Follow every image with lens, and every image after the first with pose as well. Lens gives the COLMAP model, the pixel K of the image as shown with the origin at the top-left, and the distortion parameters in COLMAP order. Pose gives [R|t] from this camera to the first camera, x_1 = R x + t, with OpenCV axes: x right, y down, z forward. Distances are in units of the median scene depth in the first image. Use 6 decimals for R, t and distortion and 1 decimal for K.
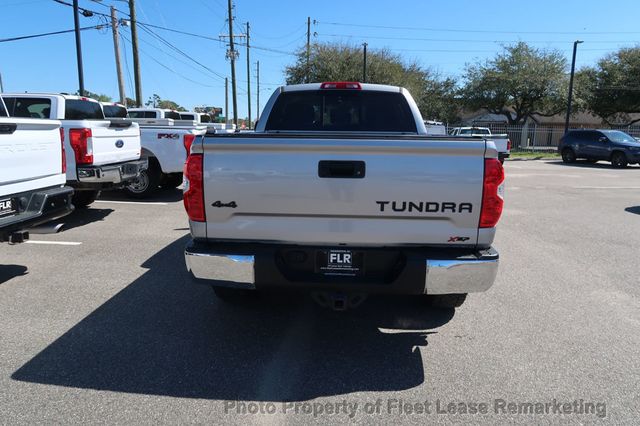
lens RADIAL K [[443.2, 0, 319.4], [0, 443.2, 214.6], [0, 0, 1]] dist [-0.032412, 0.018345]
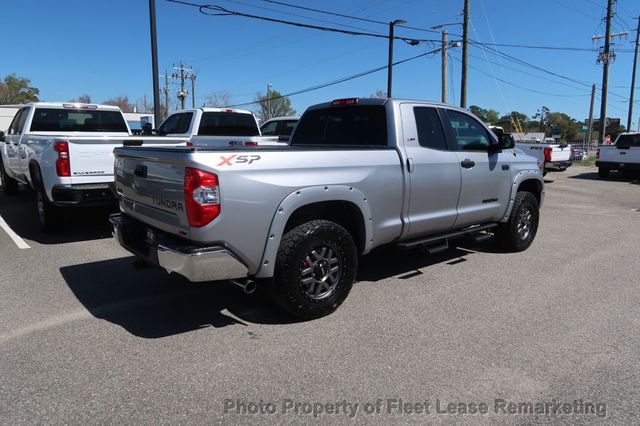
lens RADIAL K [[443.2, 0, 318.8], [0, 443.2, 216.0], [0, 0, 1]] dist [-0.032412, 0.018345]
pose [[0.679394, 0.117298, -0.724337, 0.170792], [-0.136525, 0.990110, 0.032284, -0.009713], [0.720961, 0.076957, 0.688689, 0.050645]]
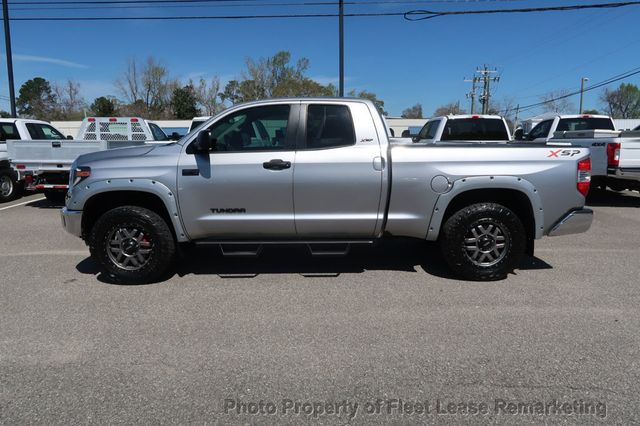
lens RADIAL K [[443.2, 0, 318.3], [0, 443.2, 216.6], [0, 0, 1]] dist [-0.032412, 0.018345]
pose [[0.024215, 0.148139, -0.988670, 0.258352], [-0.178175, 0.973766, 0.141542, -0.042993], [0.983701, 0.172729, 0.049974, 0.247284]]
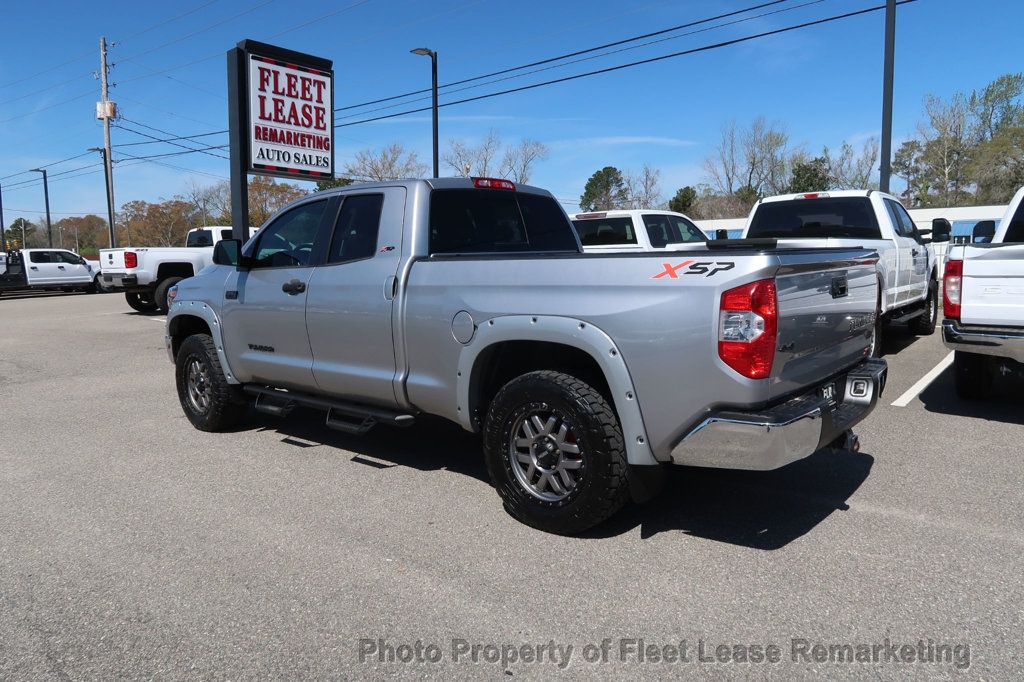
lens RADIAL K [[709.2, 0, 506.9], [0, 709.2, 333.5], [0, 0, 1]] dist [-0.032412, 0.018345]
pose [[-0.643321, 0.075586, -0.761856, 0.184227], [-0.131470, 0.969426, 0.207195, -0.074823], [0.754224, 0.233454, -0.613714, 0.424995]]
